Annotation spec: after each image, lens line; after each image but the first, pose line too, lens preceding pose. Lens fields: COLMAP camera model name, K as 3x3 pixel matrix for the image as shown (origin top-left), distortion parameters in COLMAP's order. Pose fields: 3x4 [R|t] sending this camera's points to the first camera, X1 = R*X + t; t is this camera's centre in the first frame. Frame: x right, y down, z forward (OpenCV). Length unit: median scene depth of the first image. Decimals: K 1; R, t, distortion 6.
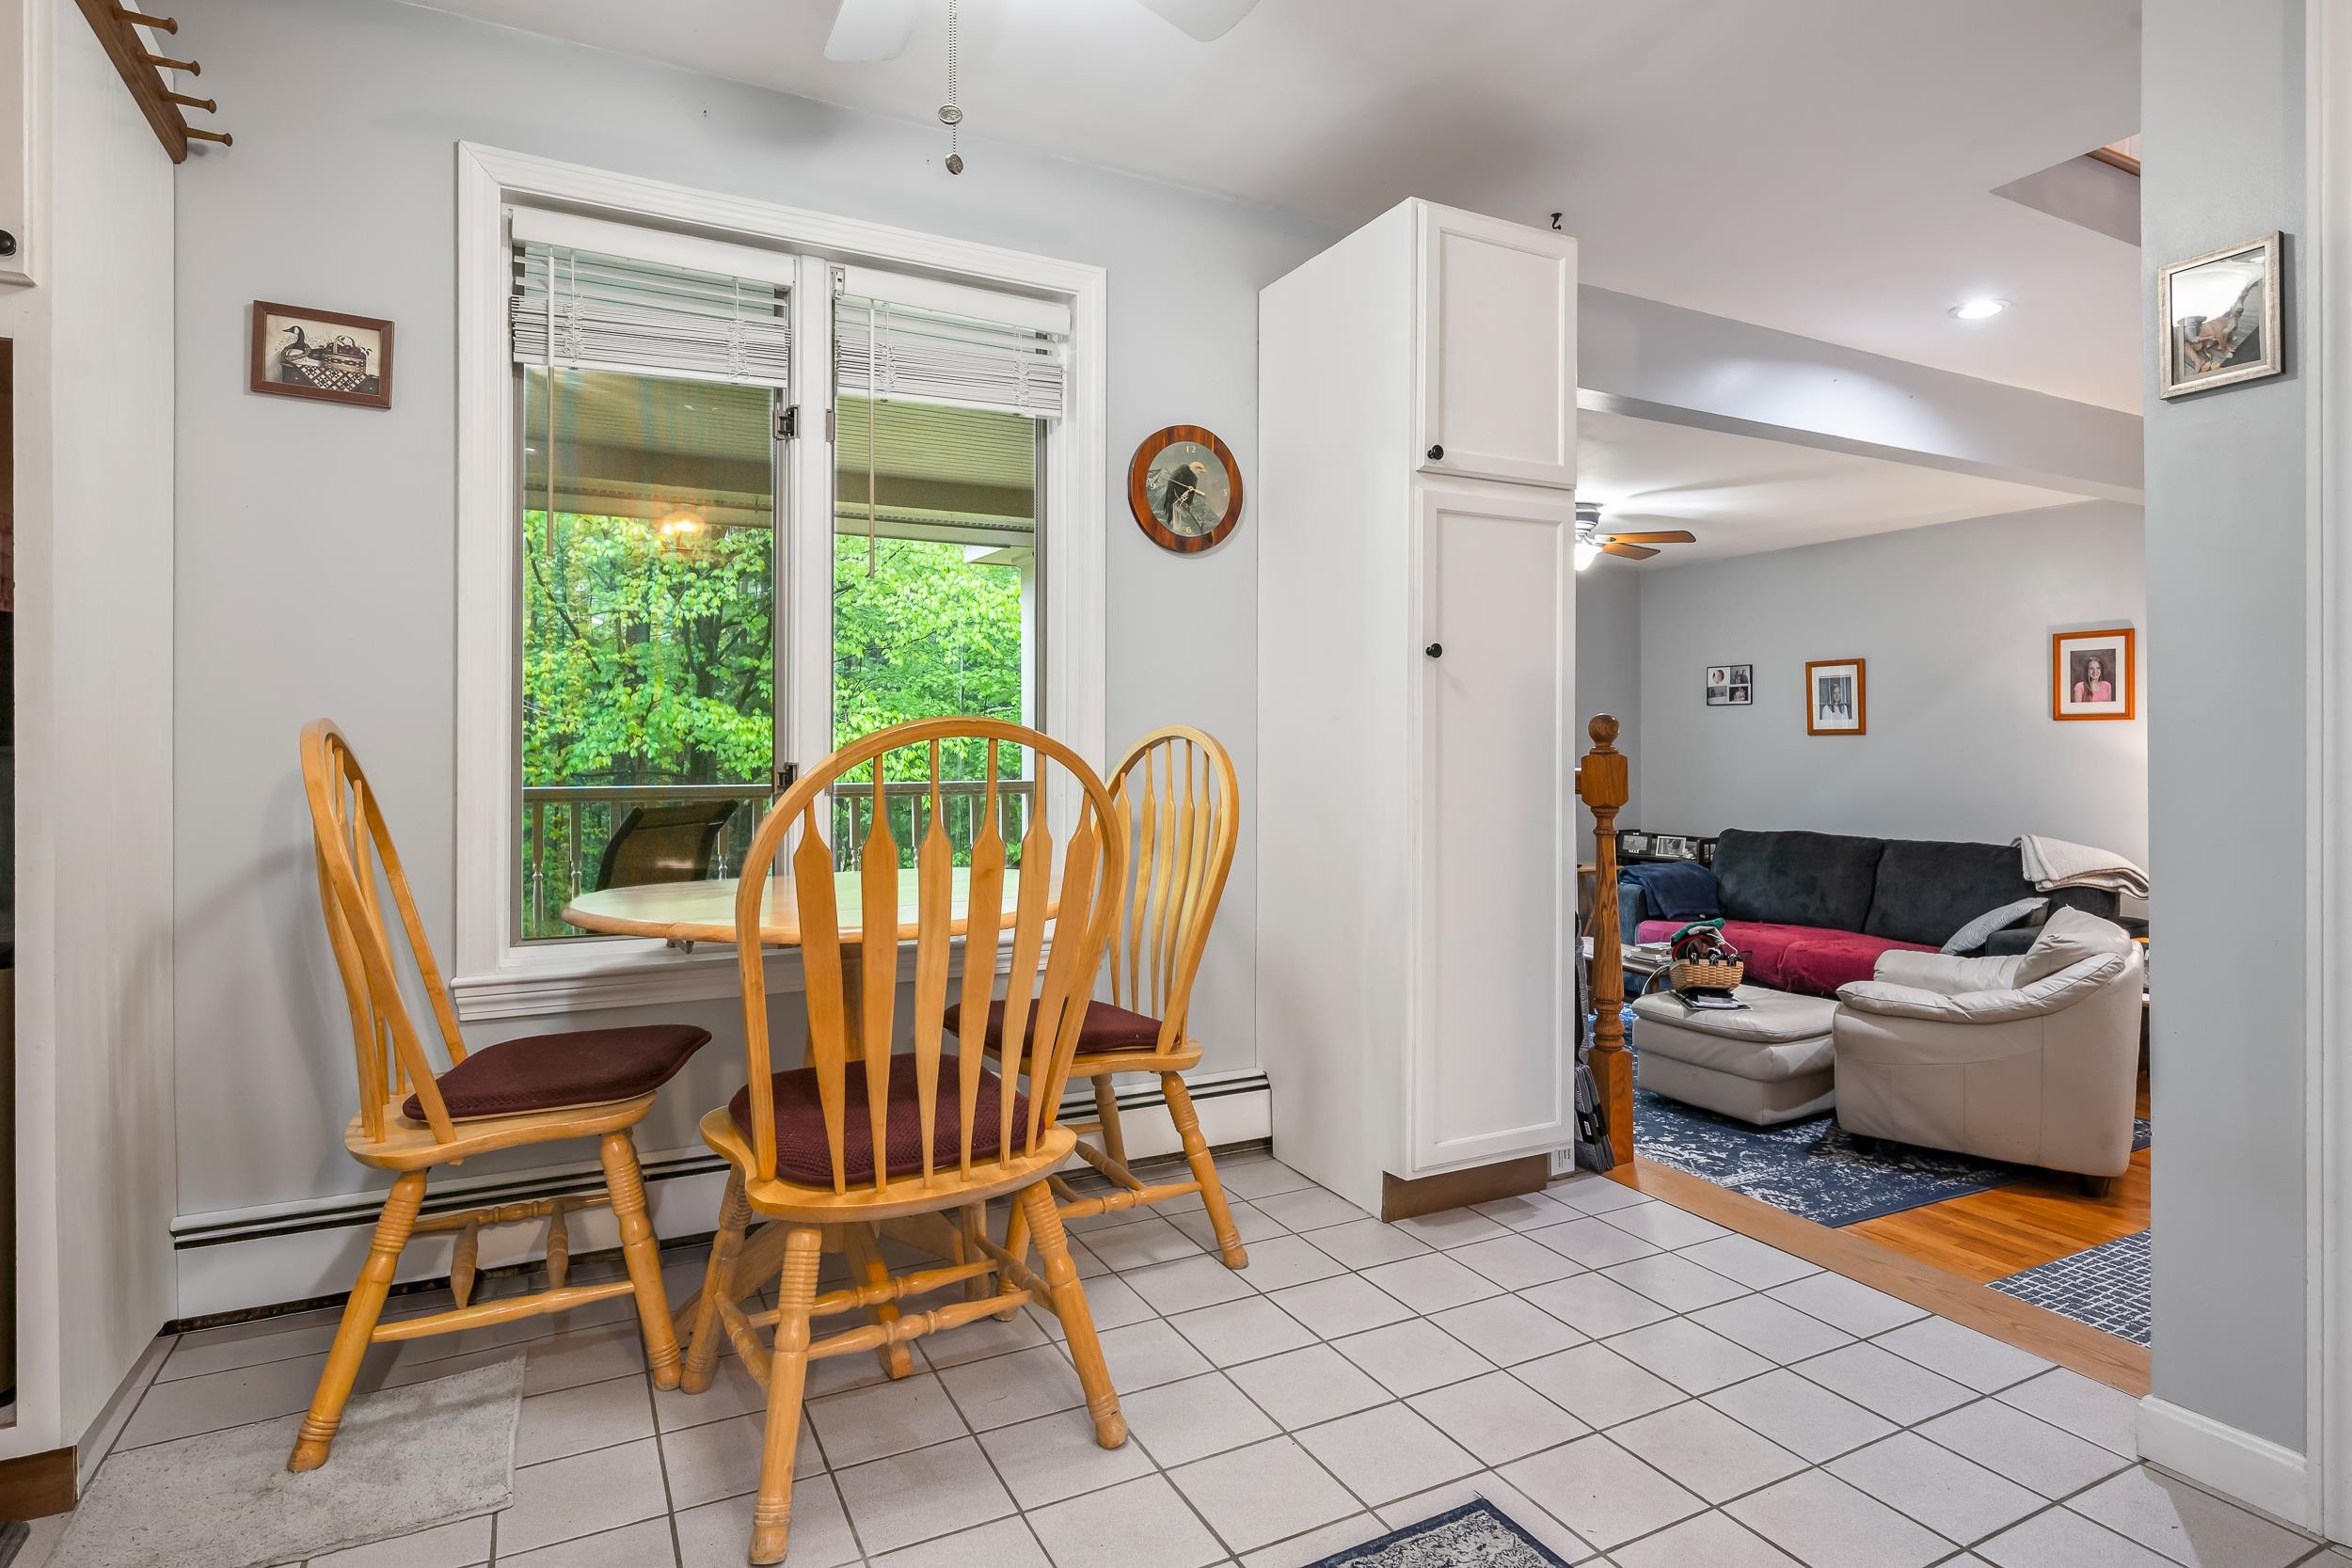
lens RADIAL K [[1249.4, 0, 1185.3], [0, 1249.4, 744.2], [0, 0, 1]] dist [-0.000530, 0.000689]
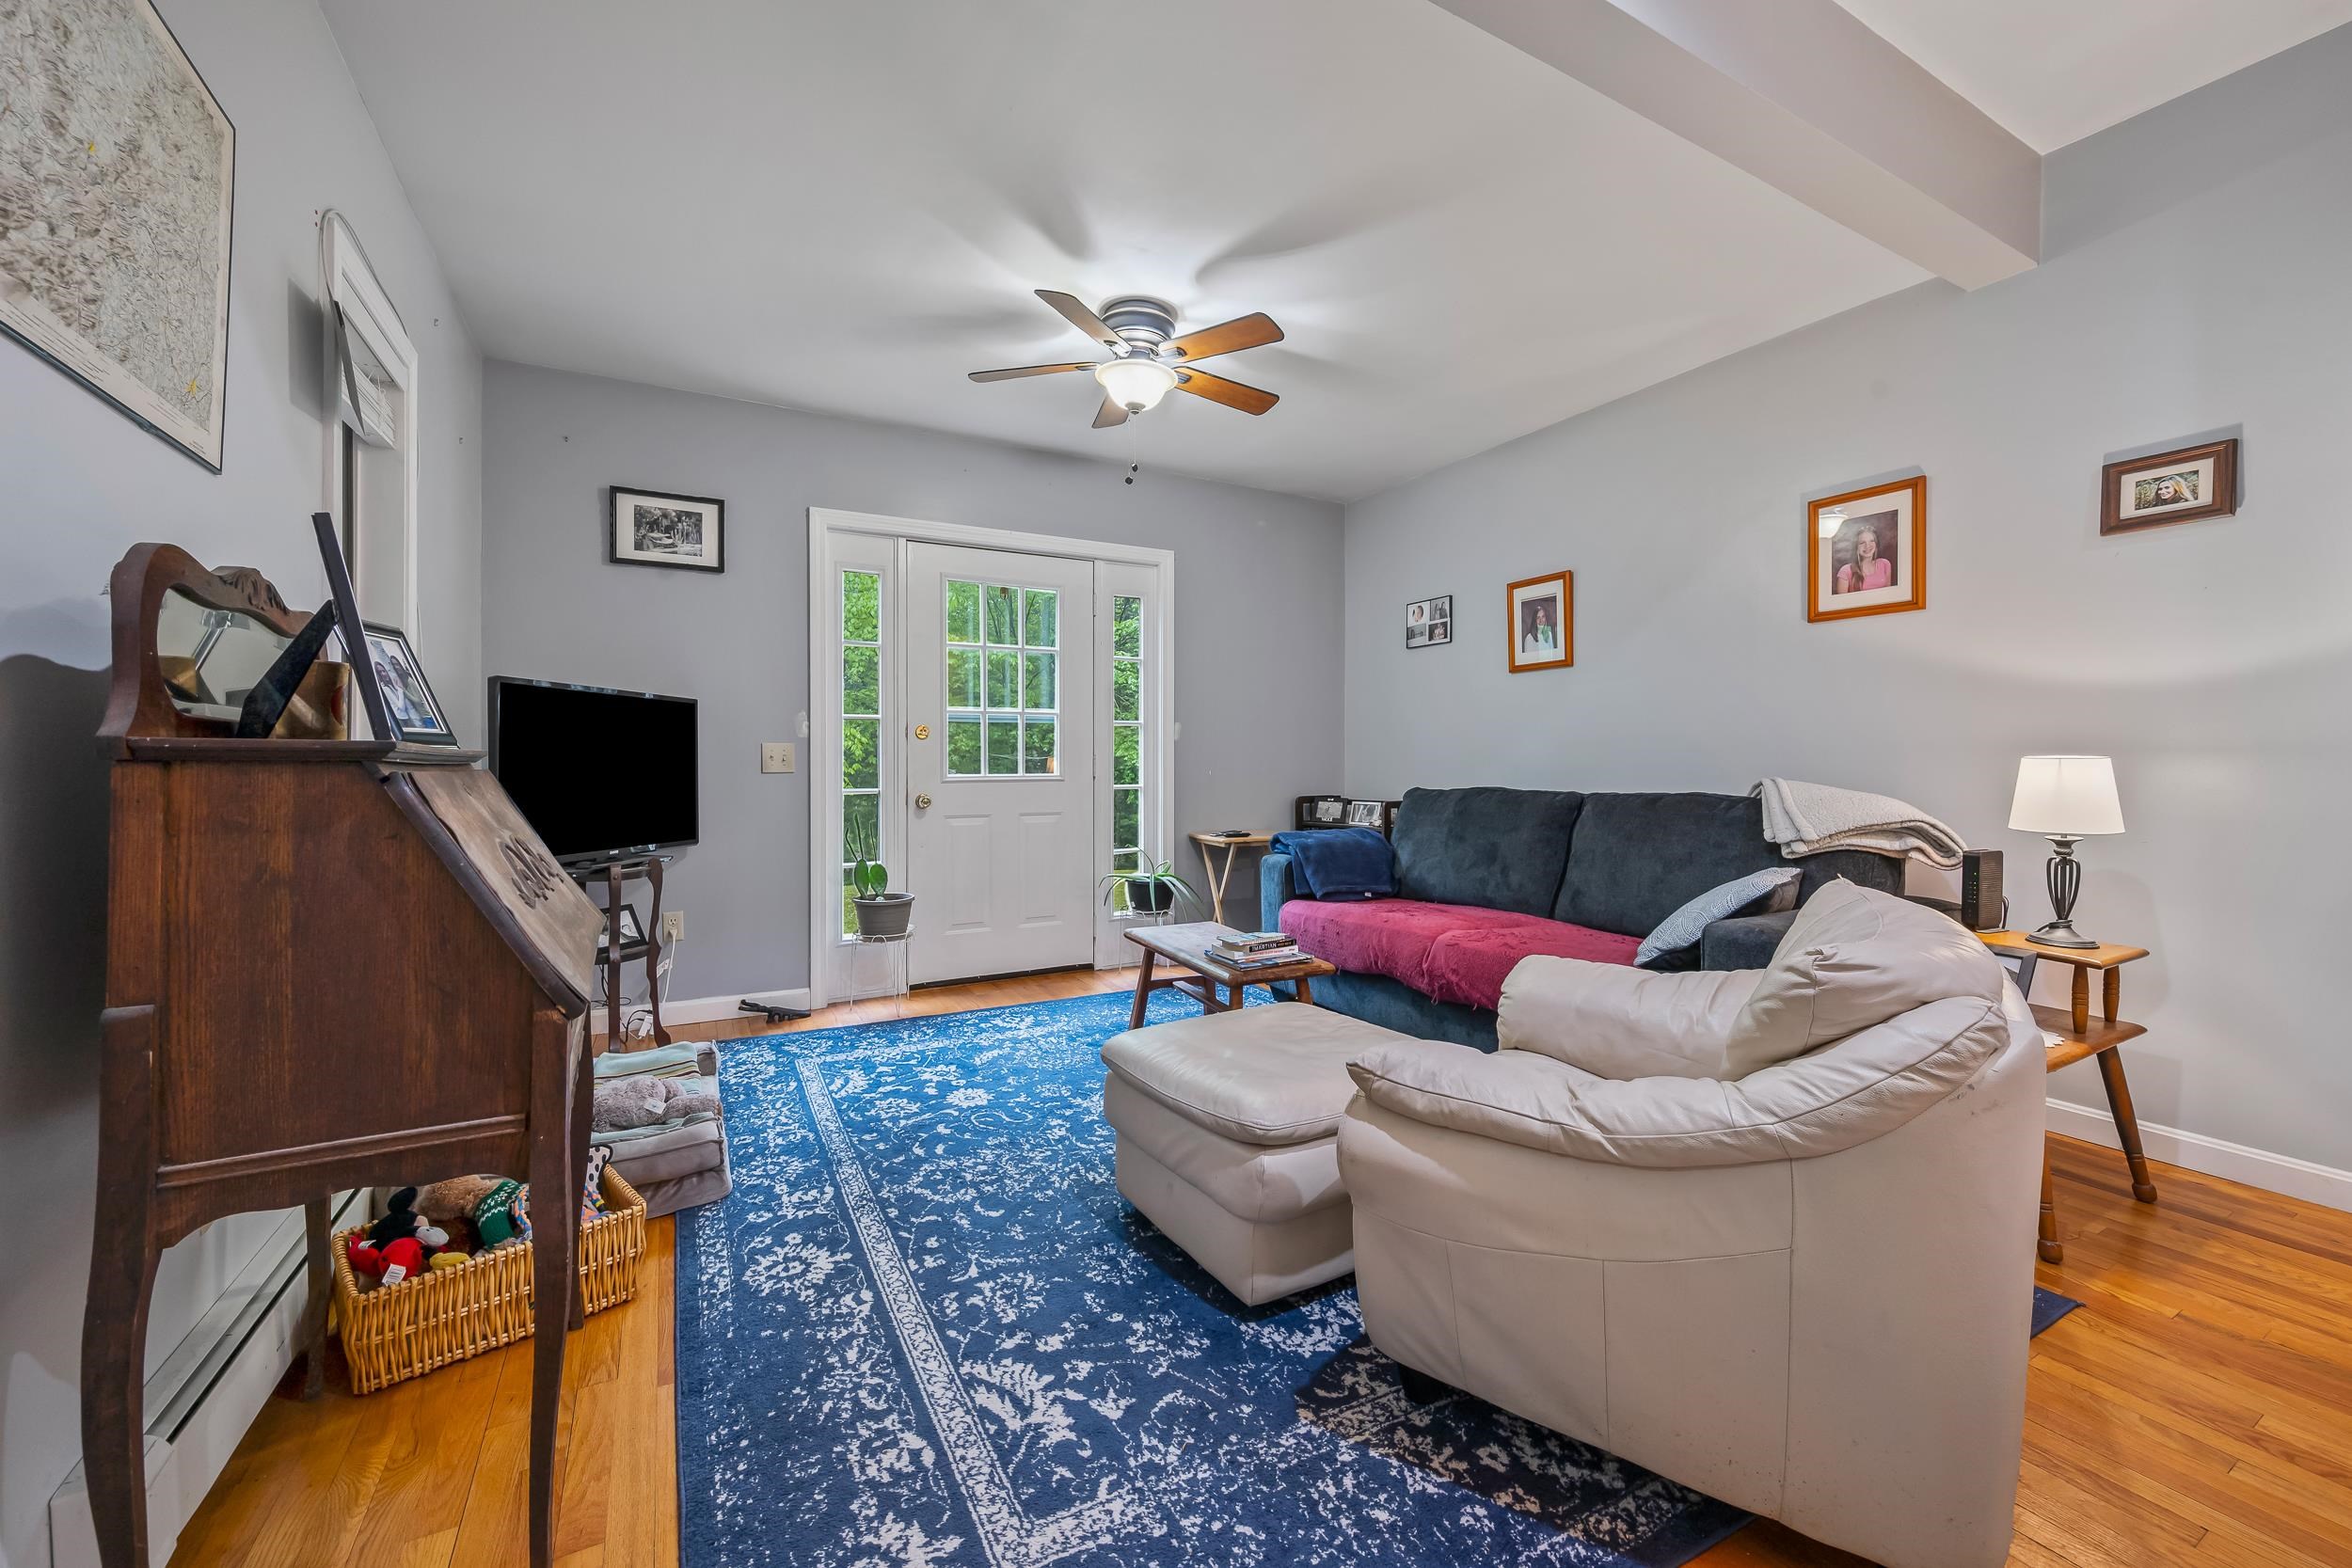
lens RADIAL K [[925.5, 0, 1184.8], [0, 925.5, 771.4], [0, 0, 1]] dist [0.001318, 0.000197]
pose [[0.999771, 0.000556, 0.021393, 0.333460], [-0.000706, 0.999975, 0.007001, 0.064776], [-0.021389, -0.007014, 0.999747, 0.486644]]
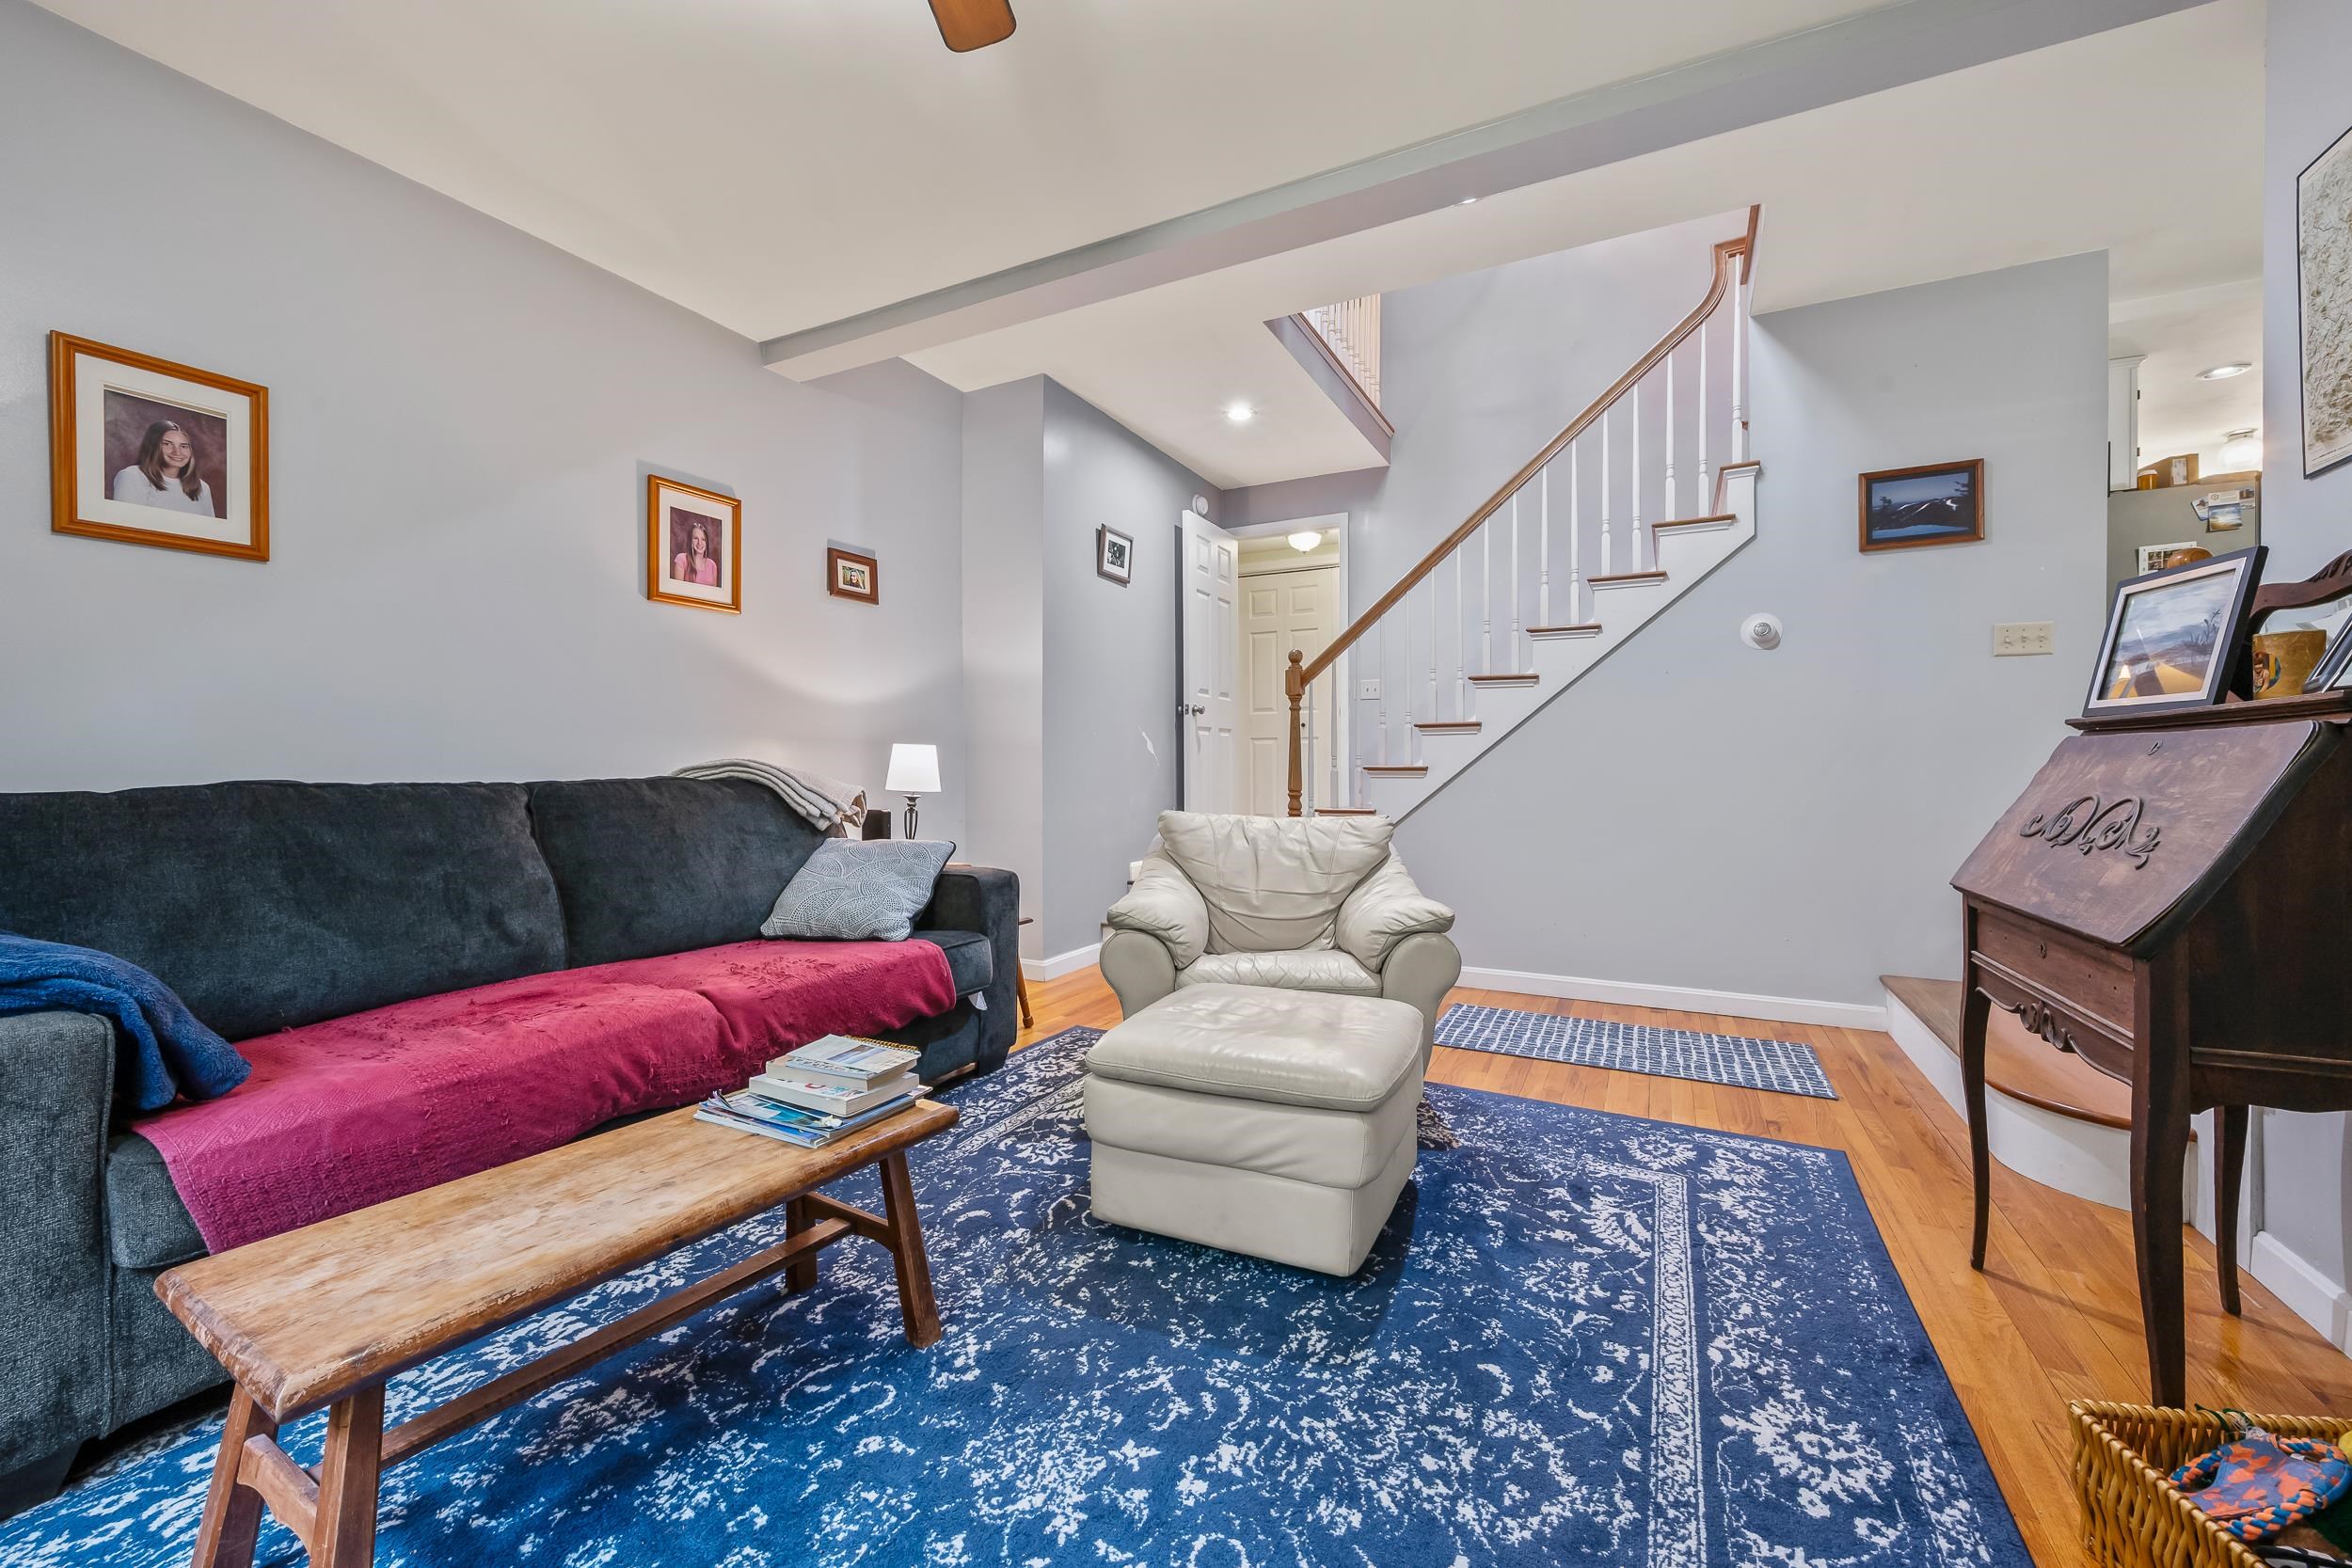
lens RADIAL K [[925.5, 0, 1183.4], [0, 925.5, 778.0], [0, 0, 1]] dist [0.001318, 0.000197]
pose [[-0.568897, -0.012960, 0.822307, 0.102707], [-0.000614, 0.999882, 0.015333, 0.074295], [-0.822409, 0.008218, -0.568838, 1.076749]]
